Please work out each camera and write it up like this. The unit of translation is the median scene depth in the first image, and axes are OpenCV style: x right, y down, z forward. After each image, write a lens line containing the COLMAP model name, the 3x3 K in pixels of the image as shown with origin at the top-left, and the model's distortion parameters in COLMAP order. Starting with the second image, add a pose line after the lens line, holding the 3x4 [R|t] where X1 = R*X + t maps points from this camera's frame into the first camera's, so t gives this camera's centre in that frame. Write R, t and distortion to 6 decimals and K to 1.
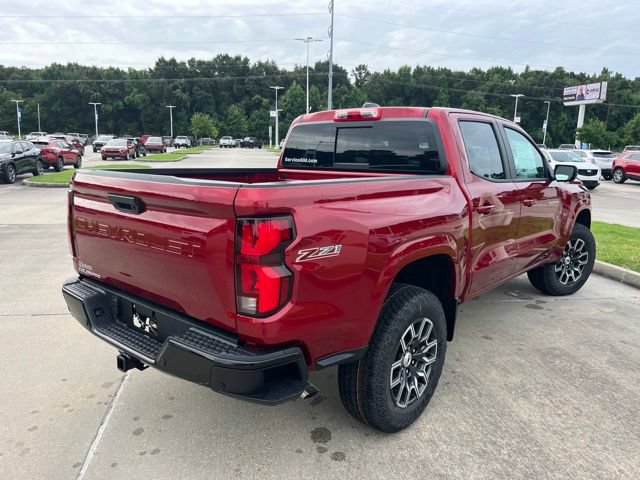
lens RADIAL K [[479.0, 0, 320.0], [0, 479.0, 240.0], [0, 0, 1]] dist [0.073168, -0.101619]
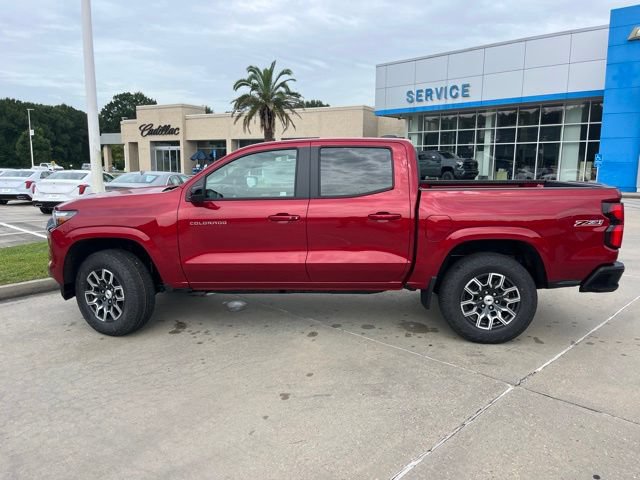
lens RADIAL K [[485.0, 0, 309.0], [0, 485.0, 241.0], [0, 0, 1]] dist [0.068083, -0.083470]
pose [[-0.582465, -0.148438, 0.799187, -0.086154], [0.142604, 0.949276, 0.280248, -0.039893], [-0.800249, 0.277202, -0.531752, 0.189611]]
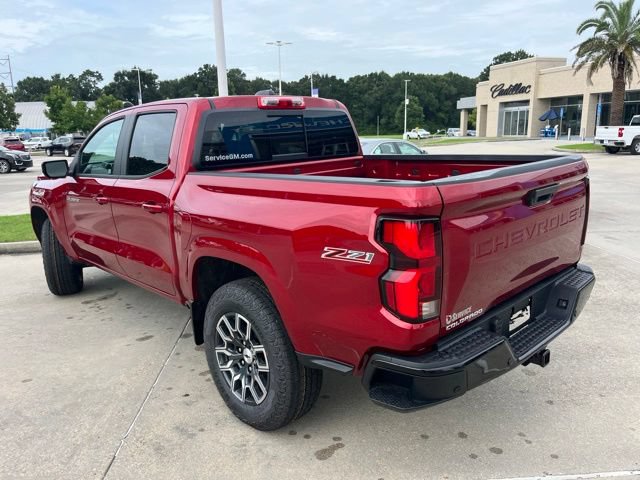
lens RADIAL K [[478.6, 0, 316.4], [0, 478.6, 243.3], [0, 0, 1]] dist [0.076653, -0.108443]
pose [[0.104992, -0.246749, 0.963375, -0.083136], [0.221125, 0.950271, 0.219293, -0.017518], [-0.969578, 0.190002, 0.154333, 0.077476]]
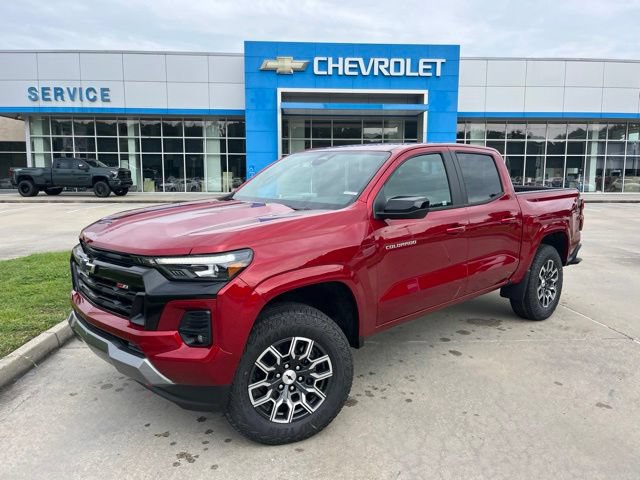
lens RADIAL K [[488.2, 0, 321.3], [0, 488.2, 243.5], [0, 0, 1]] dist [0.064860, -0.098820]
pose [[-0.993857, -0.036734, 0.104396, 0.025133], [-0.000480, 0.944731, 0.327847, -0.044676], [-0.110669, 0.325783, -0.938945, 0.232084]]
